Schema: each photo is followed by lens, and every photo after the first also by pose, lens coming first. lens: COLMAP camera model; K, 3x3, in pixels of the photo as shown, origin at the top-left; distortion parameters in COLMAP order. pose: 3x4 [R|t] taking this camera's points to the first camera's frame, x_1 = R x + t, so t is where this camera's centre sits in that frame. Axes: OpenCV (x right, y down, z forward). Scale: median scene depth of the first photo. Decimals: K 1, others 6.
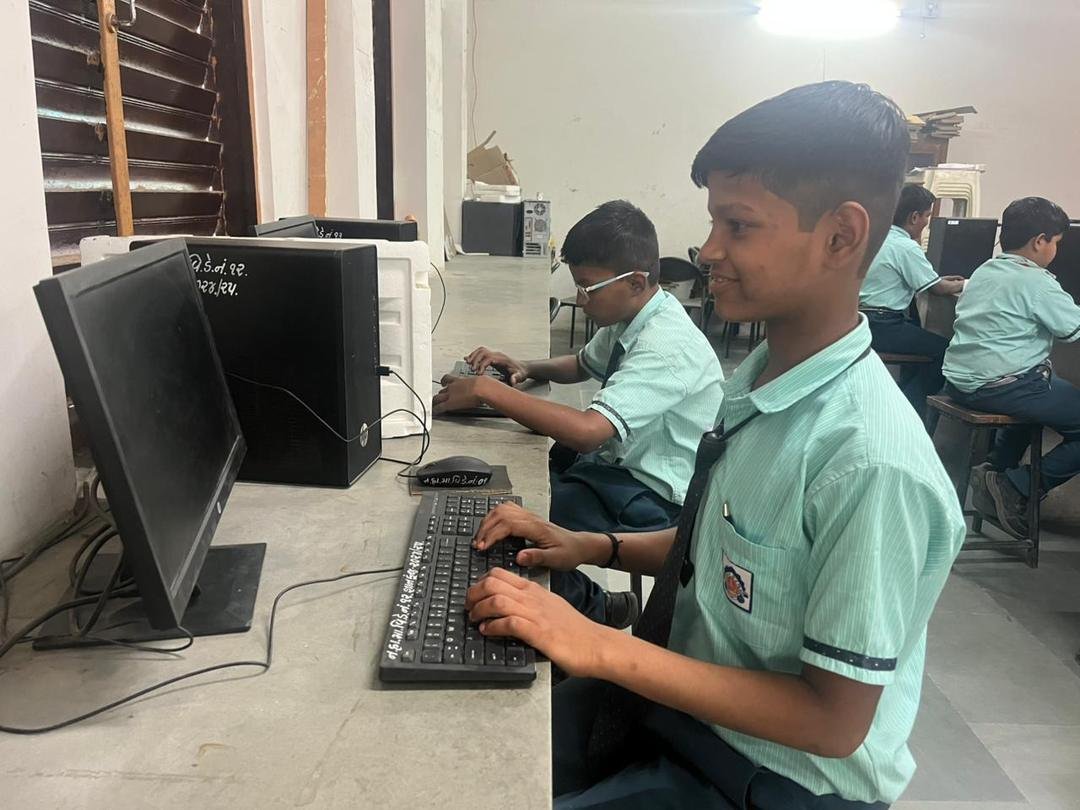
lens RADIAL K [[820.6, 0, 534.4], [0, 820.6, 401.6], [0, 0, 1]] dist [0.045737, -0.048682]
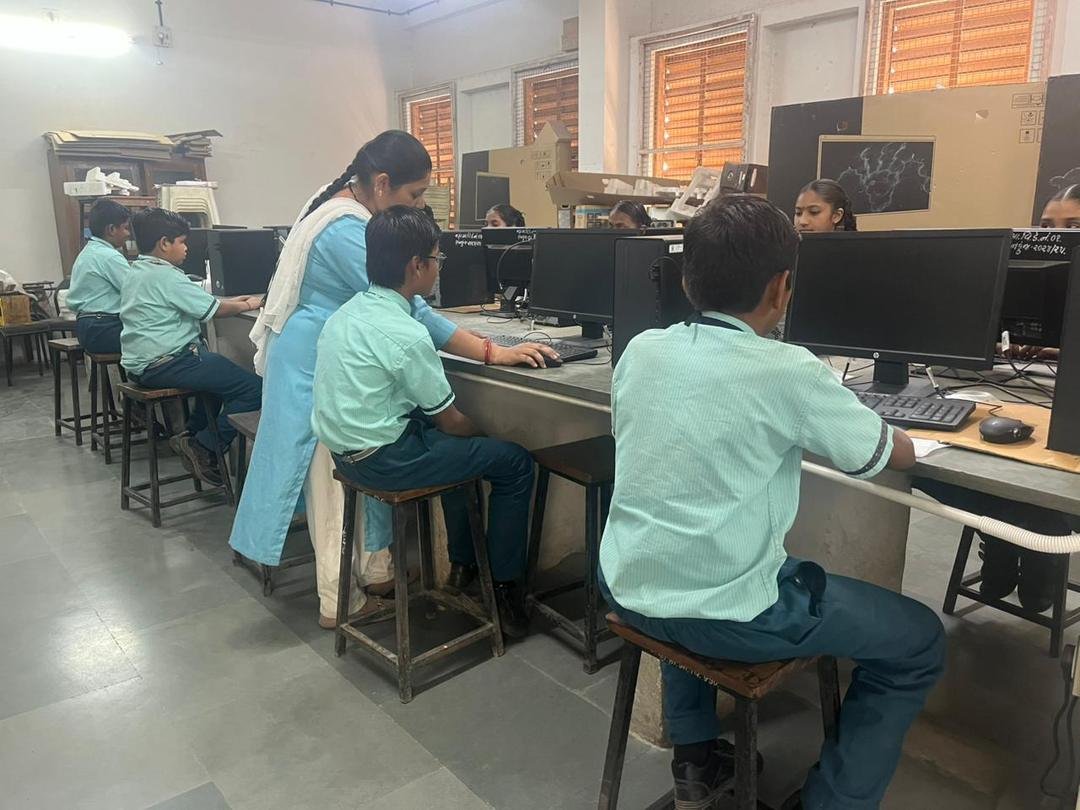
lens RADIAL K [[820.6, 0, 538.5], [0, 820.6, 404.8], [0, 0, 1]] dist [0.045737, -0.048682]
pose [[0.757827, -0.176468, 0.628138, 0.206292], [0.186815, 0.981109, 0.050244, 0.076977], [-0.625139, 0.079270, 0.776478, -0.258425]]
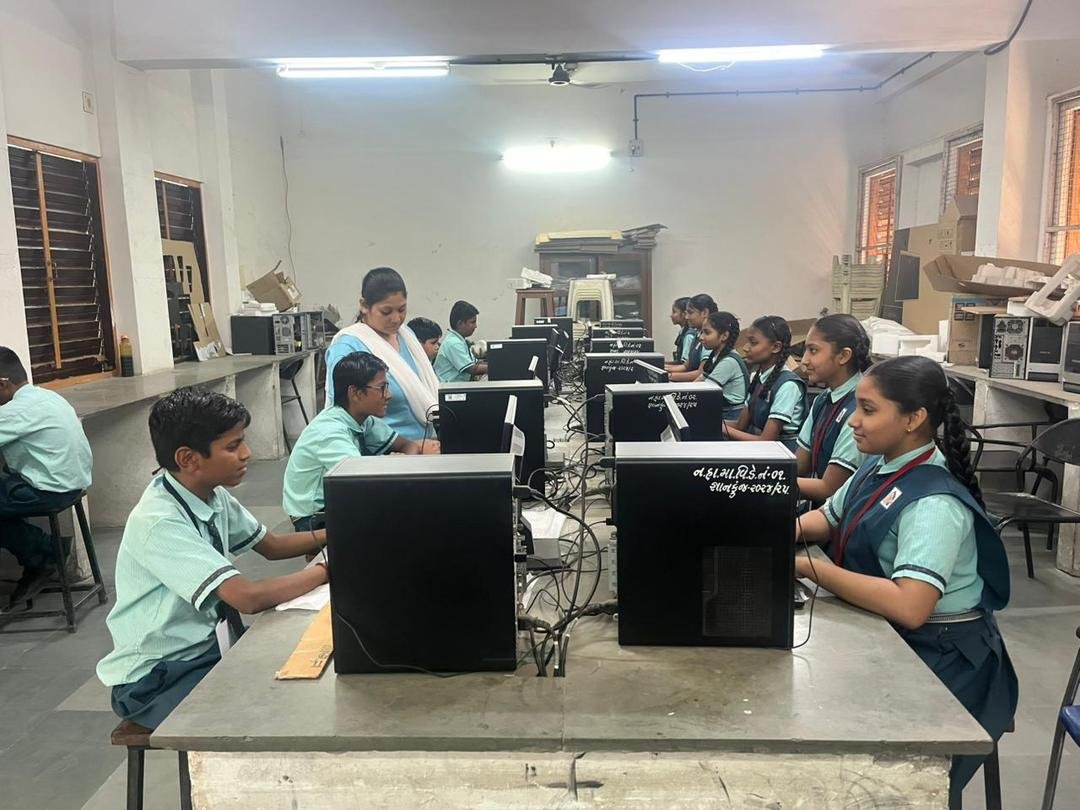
lens RADIAL K [[820.6, 0, 536.4], [0, 820.6, 412.1], [0, 0, 1]] dist [0.045737, -0.048682]
pose [[0.998768, -0.040334, -0.028920, 0.838790], [0.037727, 0.995611, -0.085649, 0.091175], [0.032247, 0.084453, 0.995906, -0.603496]]
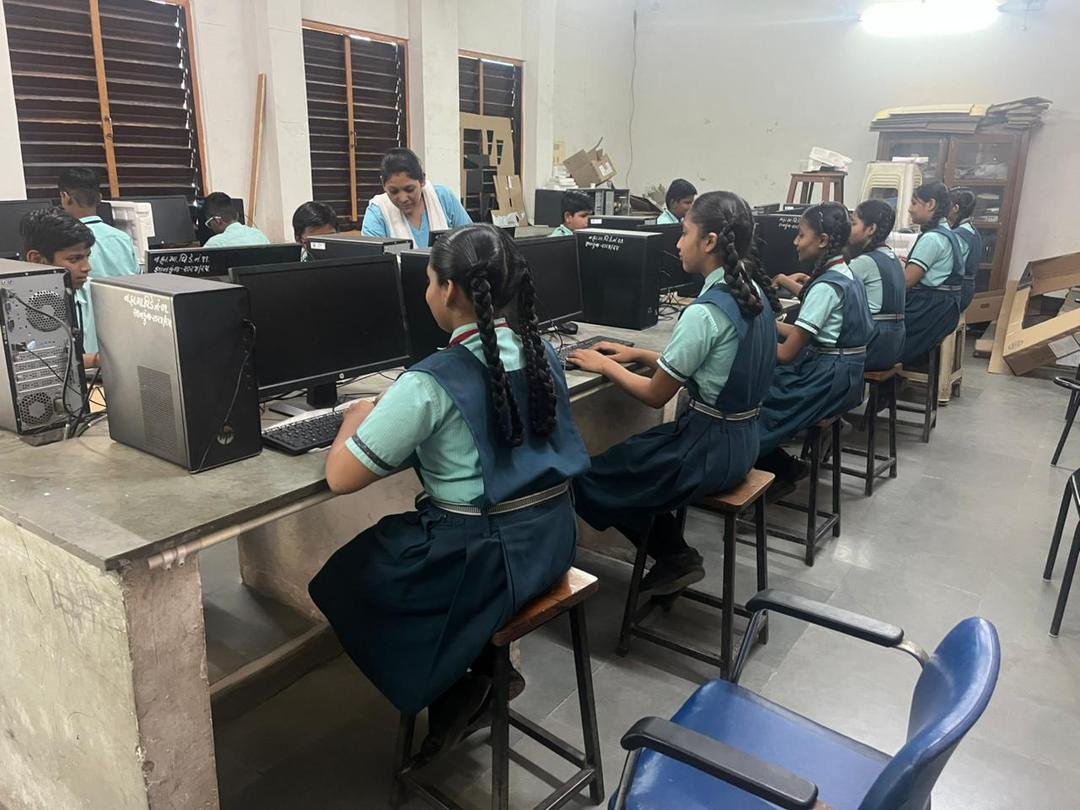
lens RADIAL K [[820.6, 0, 534.8], [0, 820.6, 406.7], [0, 0, 1]] dist [0.045737, -0.048682]
pose [[0.819627, 0.148603, -0.553290, 1.462477], [-0.135445, 0.988658, 0.064890, 0.087079], [0.556657, 0.021755, 0.830458, -0.410199]]
